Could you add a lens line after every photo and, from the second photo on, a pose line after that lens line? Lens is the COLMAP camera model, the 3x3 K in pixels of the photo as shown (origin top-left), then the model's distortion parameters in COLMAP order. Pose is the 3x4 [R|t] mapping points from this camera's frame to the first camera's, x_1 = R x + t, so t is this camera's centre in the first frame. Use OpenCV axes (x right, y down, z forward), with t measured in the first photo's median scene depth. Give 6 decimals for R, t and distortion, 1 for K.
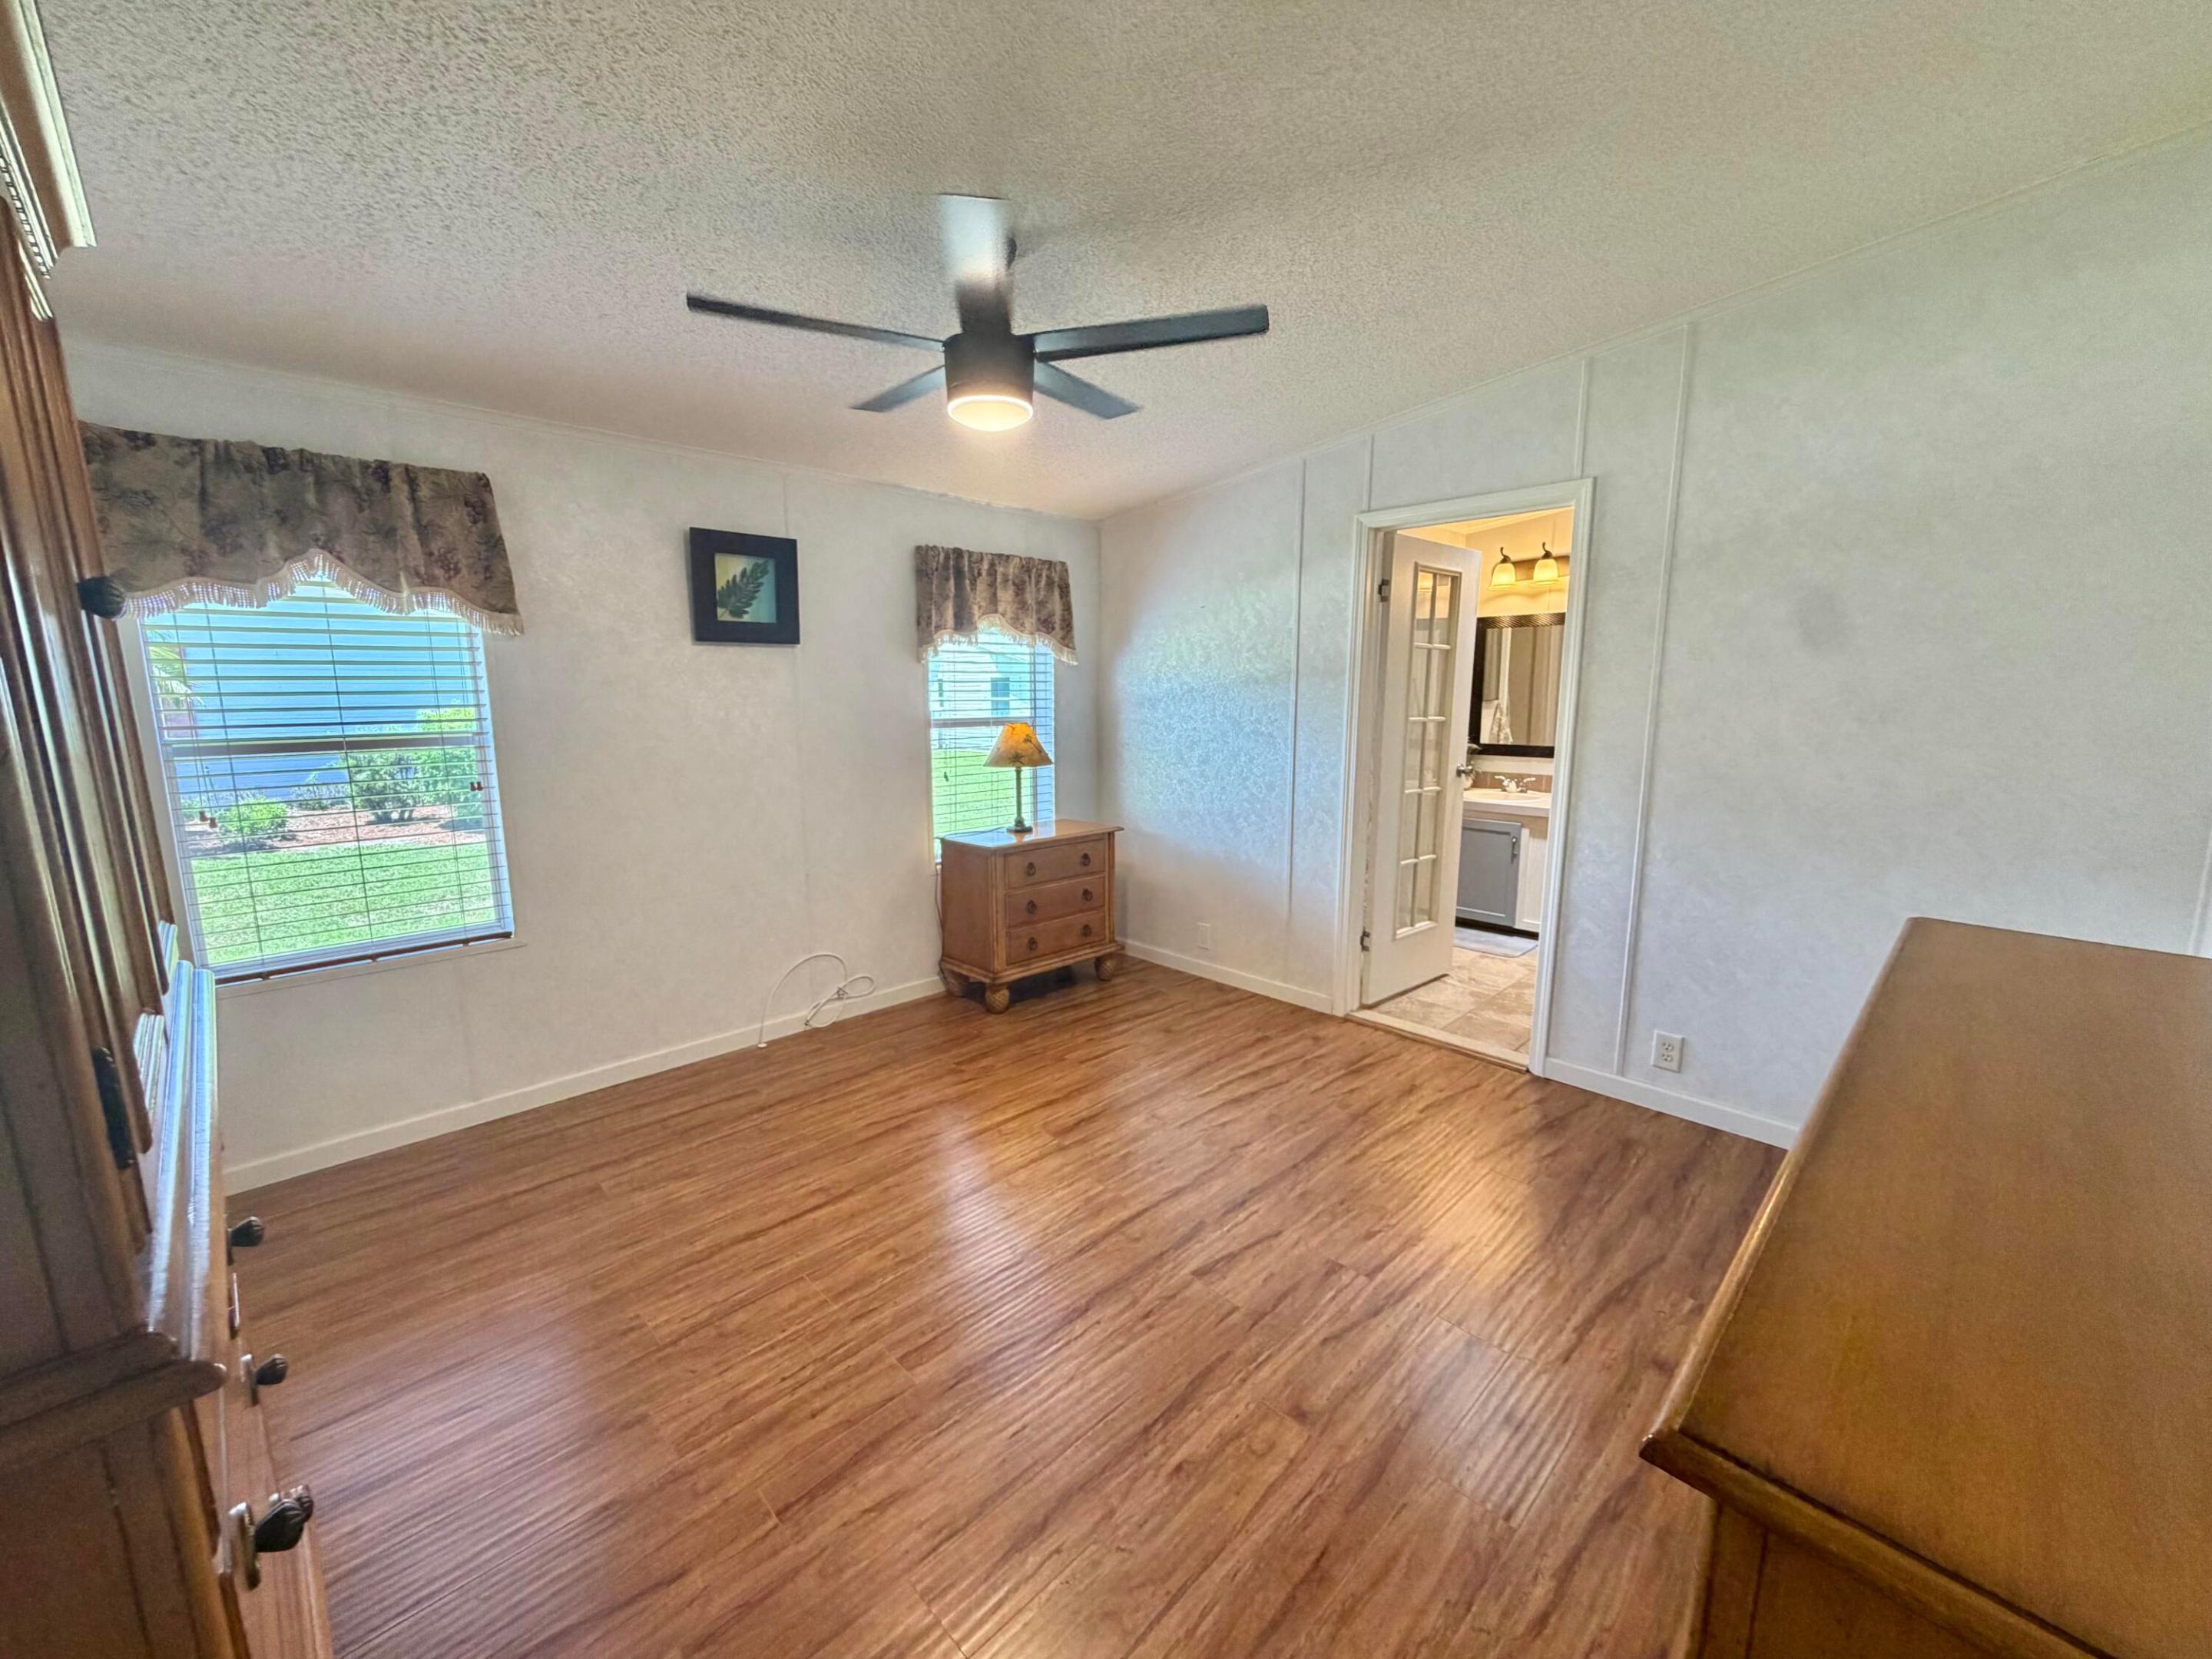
lens RADIAL K [[881.3, 0, 1095.3], [0, 881.3, 832.0], [0, 0, 1]] dist [-0.000159, 0.000483]
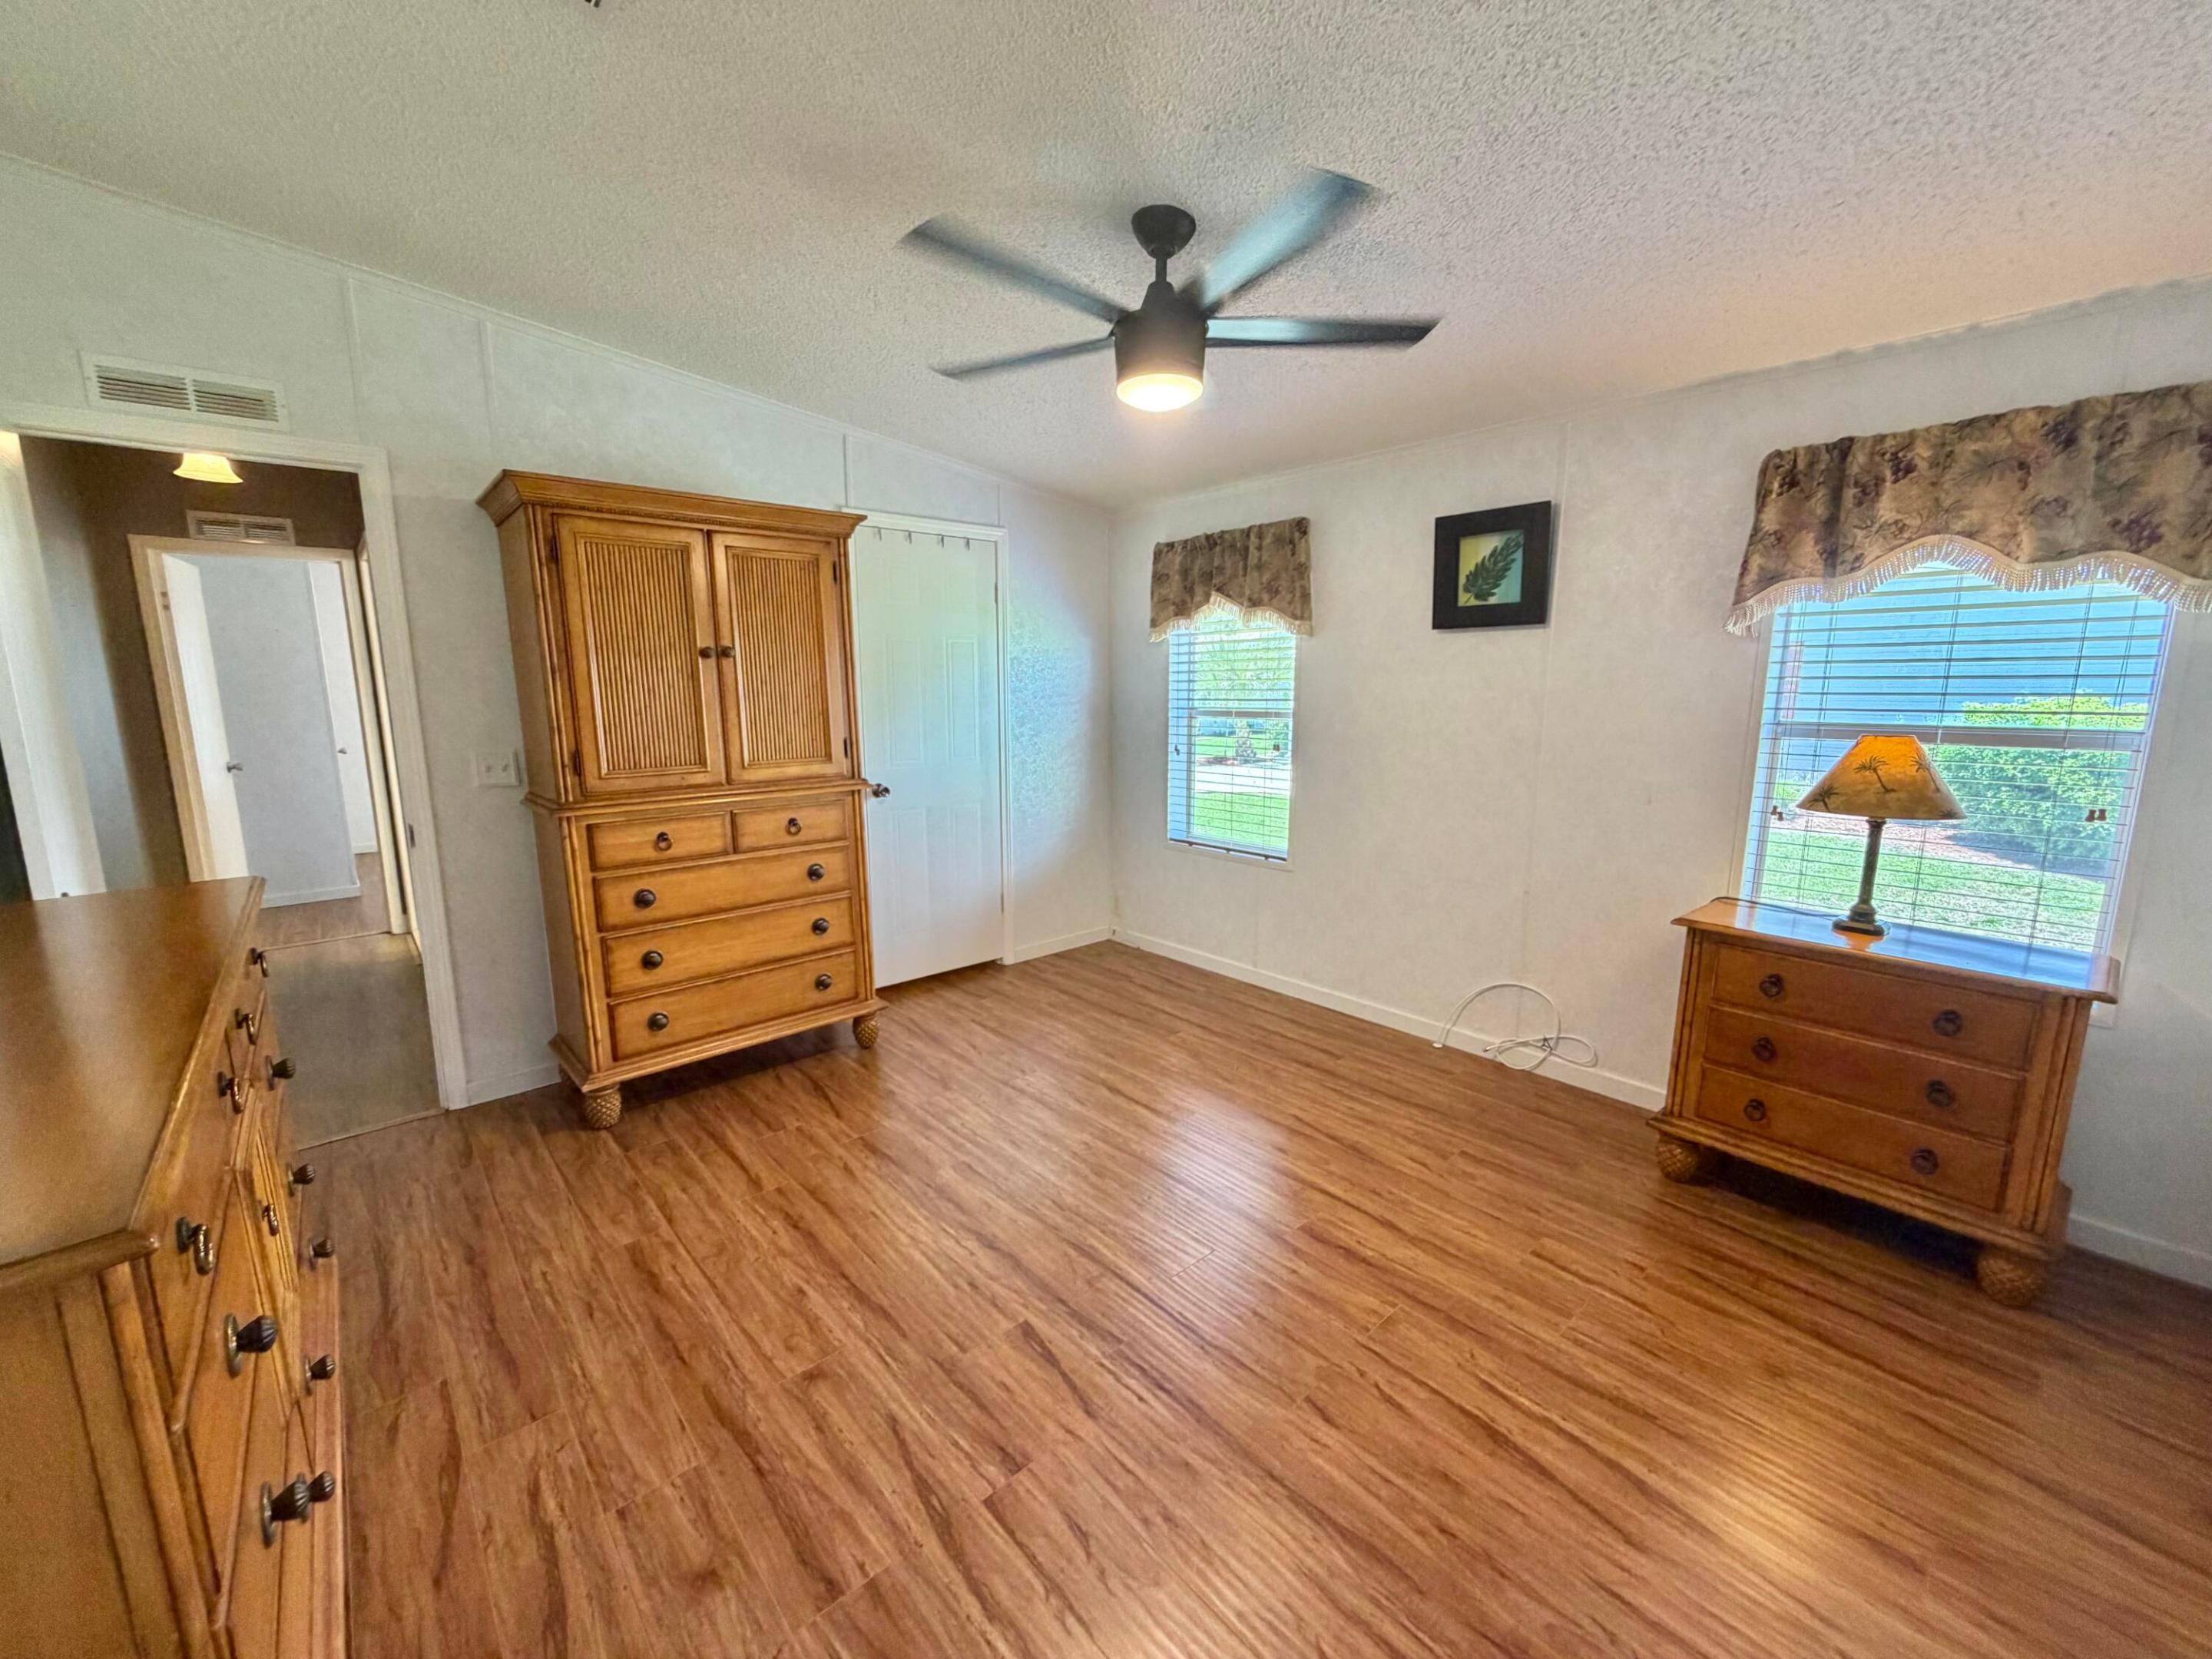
lens RADIAL K [[881.3, 0, 1098.4], [0, 881.3, 831.4], [0, 0, 1]] dist [-0.000159, 0.000483]
pose [[-0.048941, 0.170235, -0.984187, 0.635199], [-0.155175, 0.972108, 0.175862, -0.112992], [0.986674, 0.161328, -0.021160, 0.702425]]
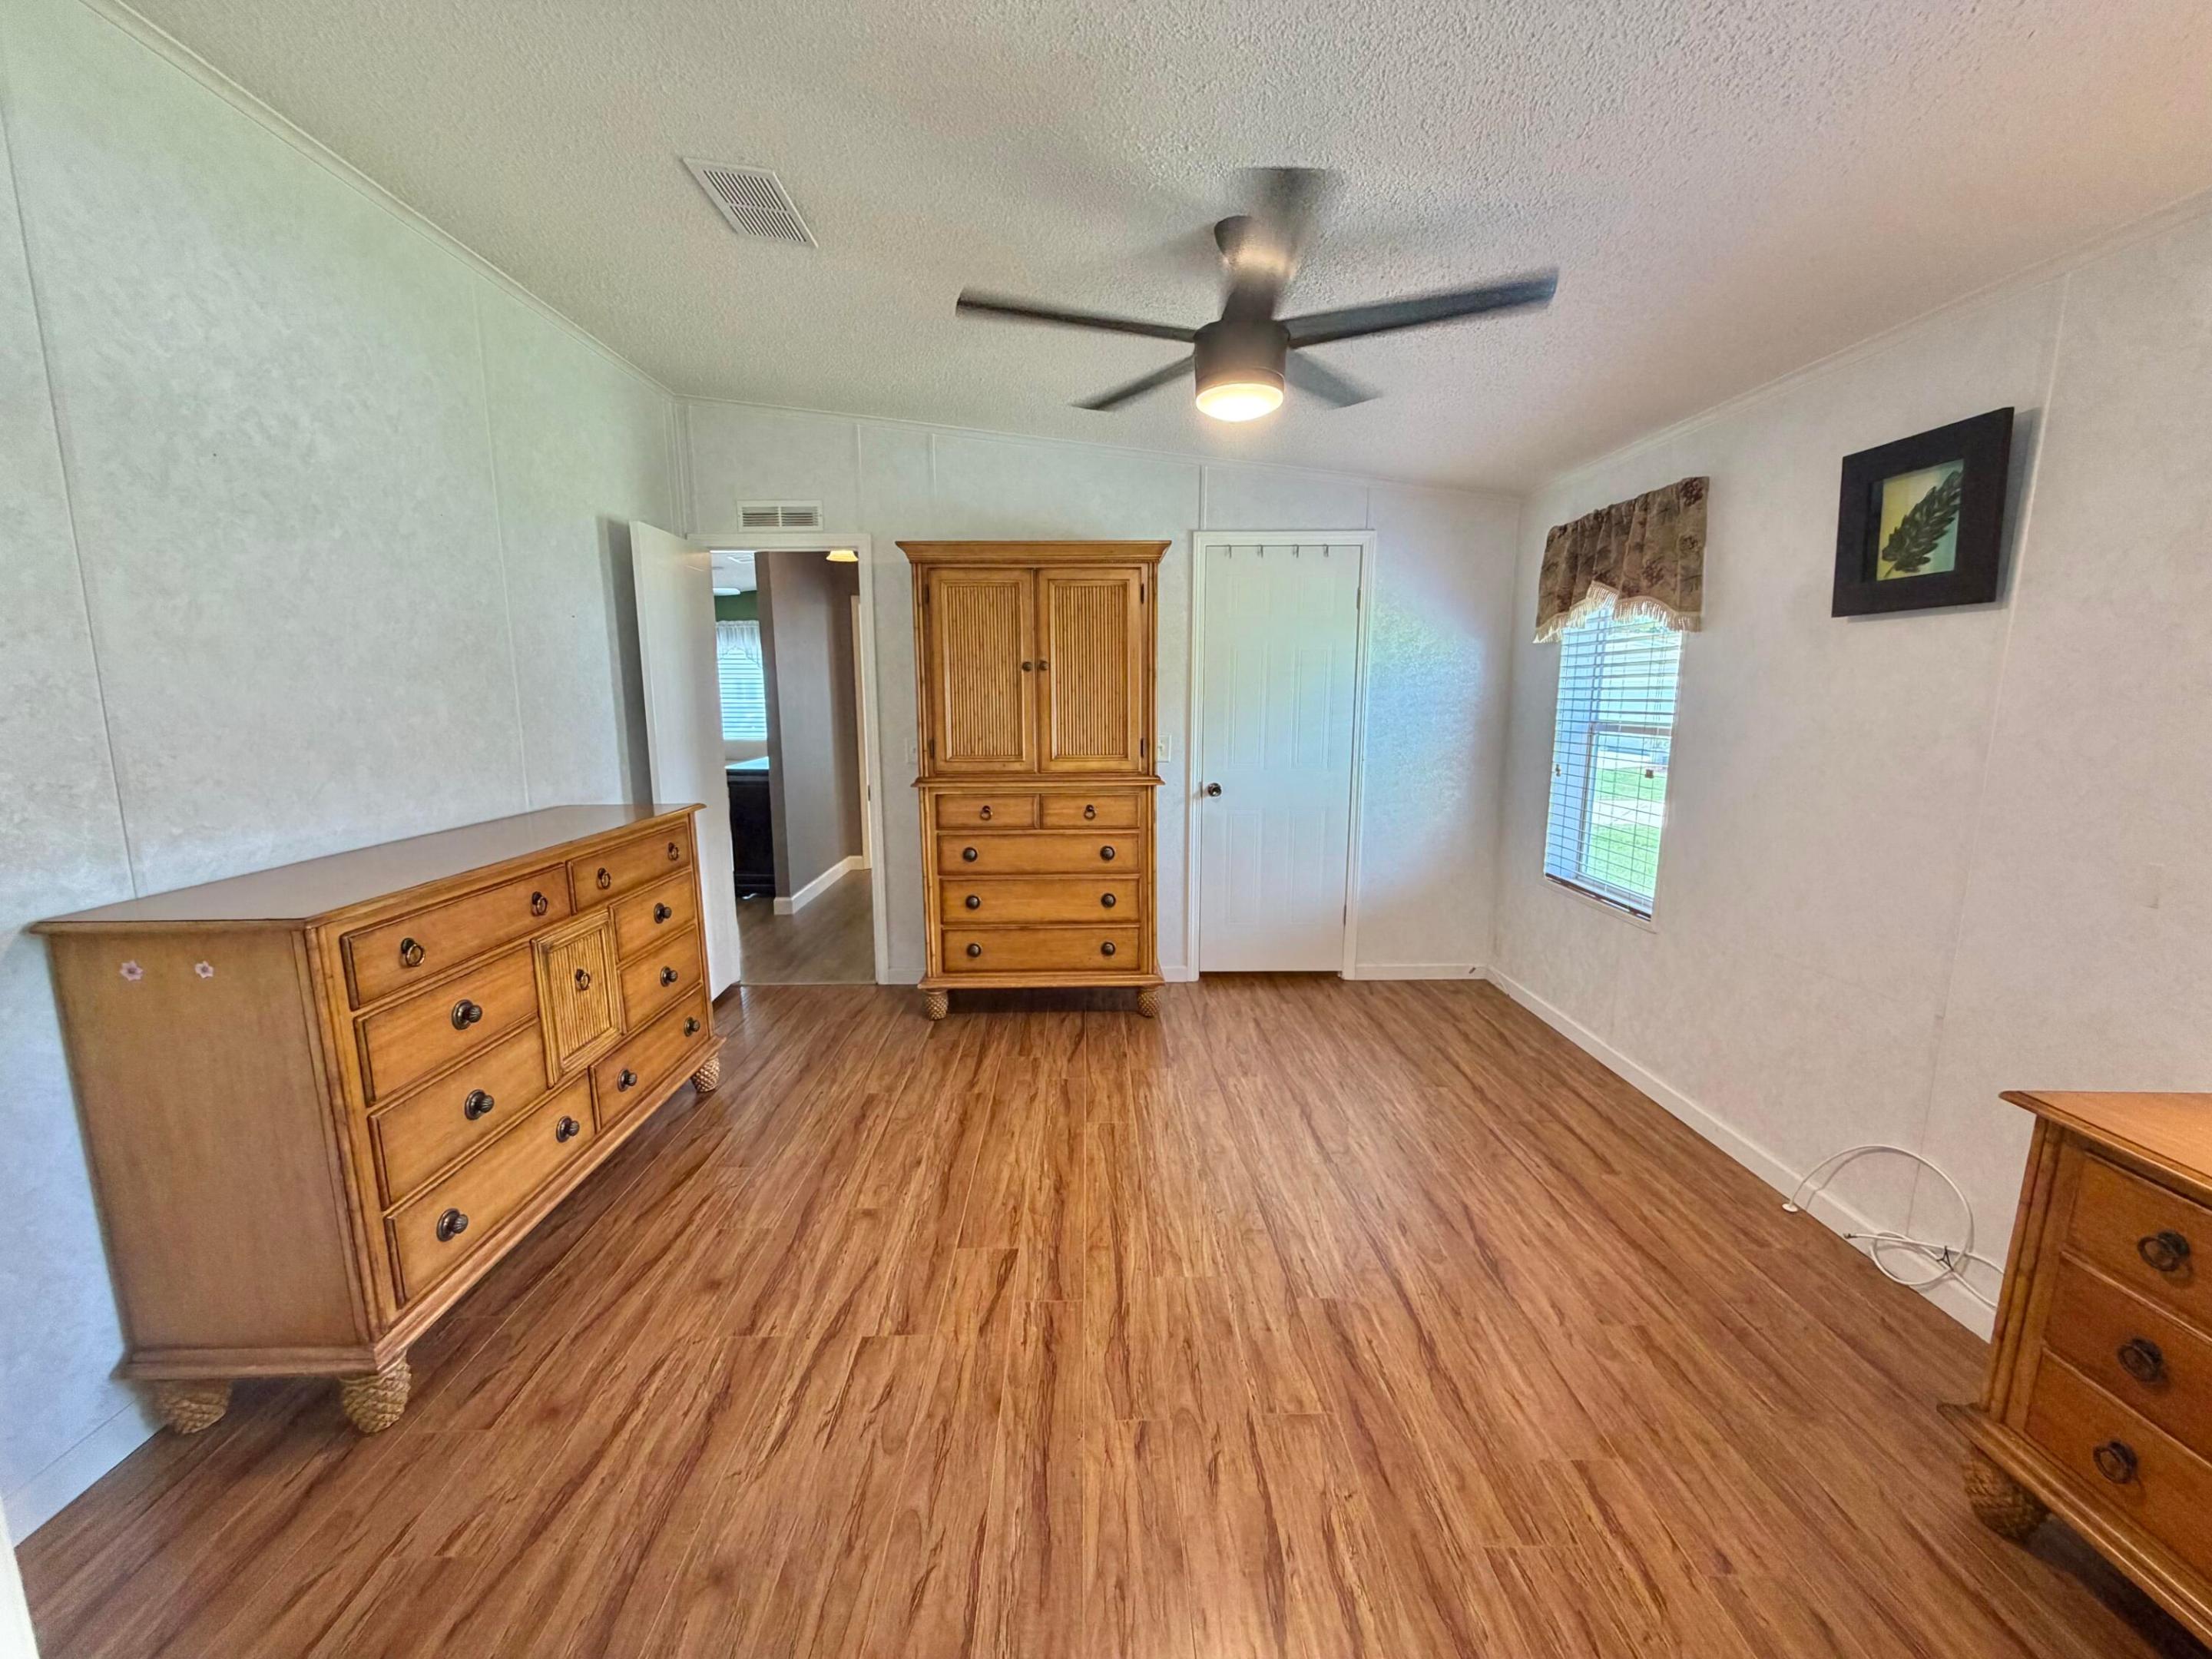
lens RADIAL K [[881.3, 0, 1102.1], [0, 881.3, 833.5], [0, 0, 1]] dist [-0.000159, 0.000483]
pose [[-0.685227, 0.123477, -0.717786, 0.505937], [-0.111254, 0.956213, 0.270700, -0.183451], [0.719782, 0.265348, -0.641486, 1.118932]]
